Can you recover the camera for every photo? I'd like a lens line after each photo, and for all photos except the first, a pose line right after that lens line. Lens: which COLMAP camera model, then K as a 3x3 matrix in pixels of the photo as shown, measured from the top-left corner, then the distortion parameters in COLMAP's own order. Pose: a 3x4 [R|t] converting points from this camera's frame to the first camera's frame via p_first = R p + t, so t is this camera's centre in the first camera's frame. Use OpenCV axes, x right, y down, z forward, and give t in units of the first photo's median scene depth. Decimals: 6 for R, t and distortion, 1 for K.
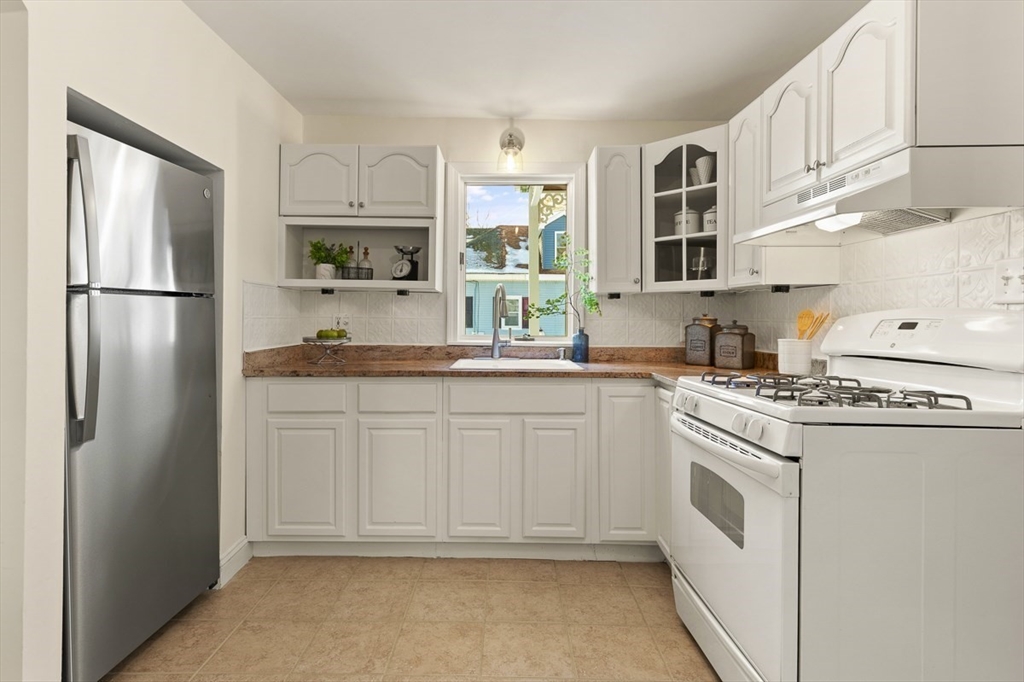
lens RADIAL K [[527.9, 0, 491.8], [0, 527.9, 320.7], [0, 0, 1]] dist [-0.001581, -0.000308]
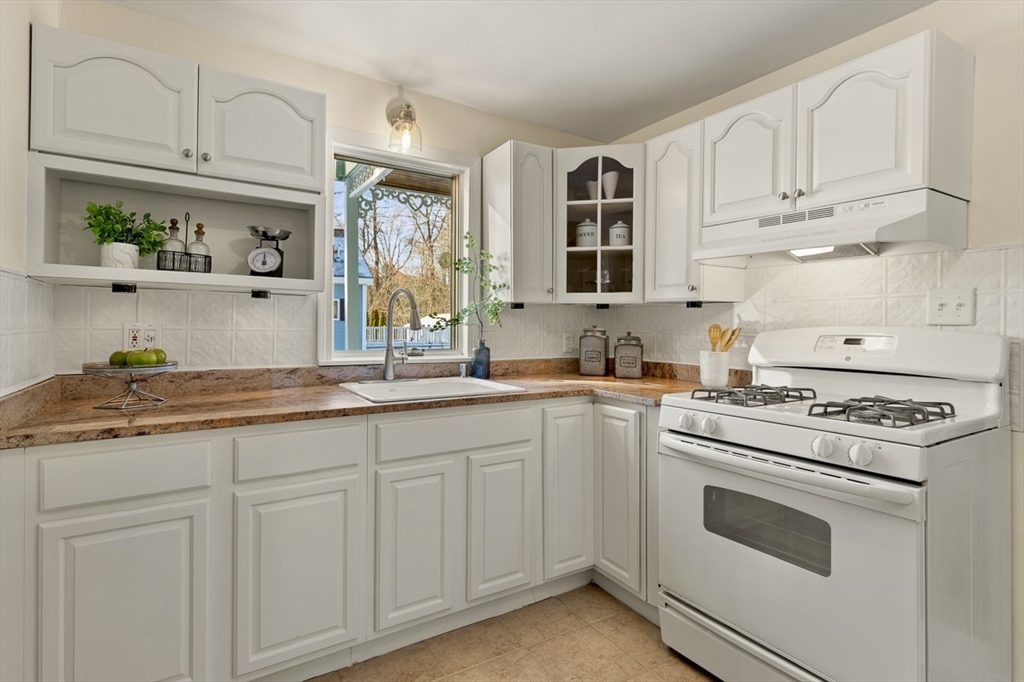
lens RADIAL K [[496.4, 0, 510.4], [0, 496.4, 324.3], [0, 0, 1]] dist [0.003328, -0.000095]
pose [[0.839032, 0.001206, 0.544081, -0.266267], [-0.002929, 0.999993, 0.002300, -0.016811], [-0.544075, -0.003524, 0.839029, 0.284883]]
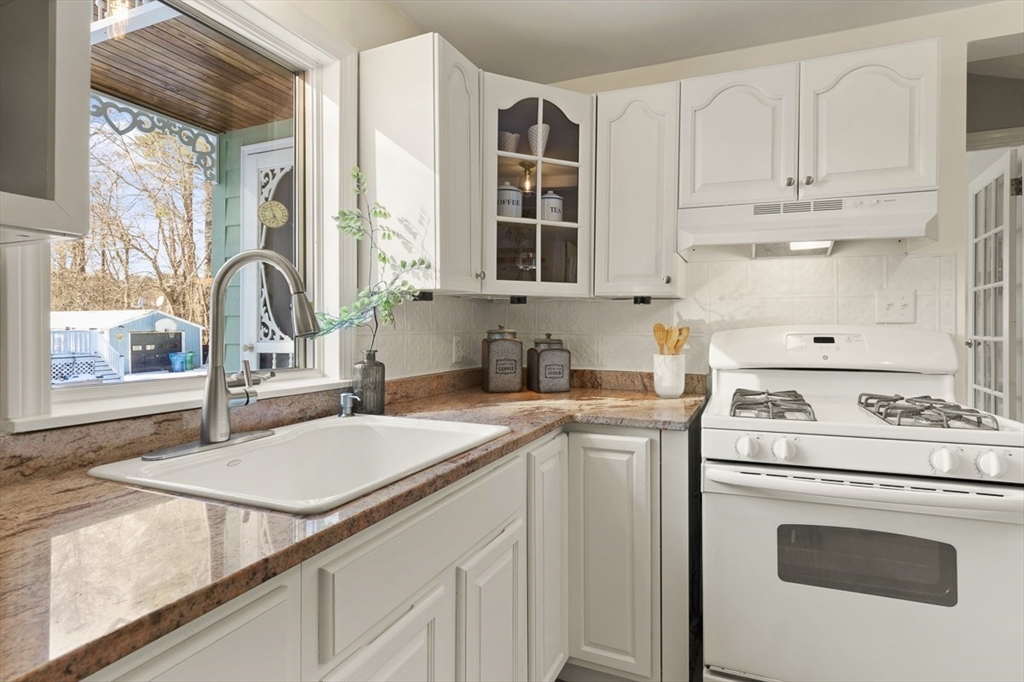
lens RADIAL K [[501.0, 0, 555.3], [0, 501.0, 325.3], [0, 0, 1]] dist [0.004562, 0.000162]
pose [[0.342601, -0.003345, 0.939475, -0.269632], [0.000216, 0.999994, 0.003482, -0.015757], [-0.939481, -0.000990, 0.342600, 0.688491]]
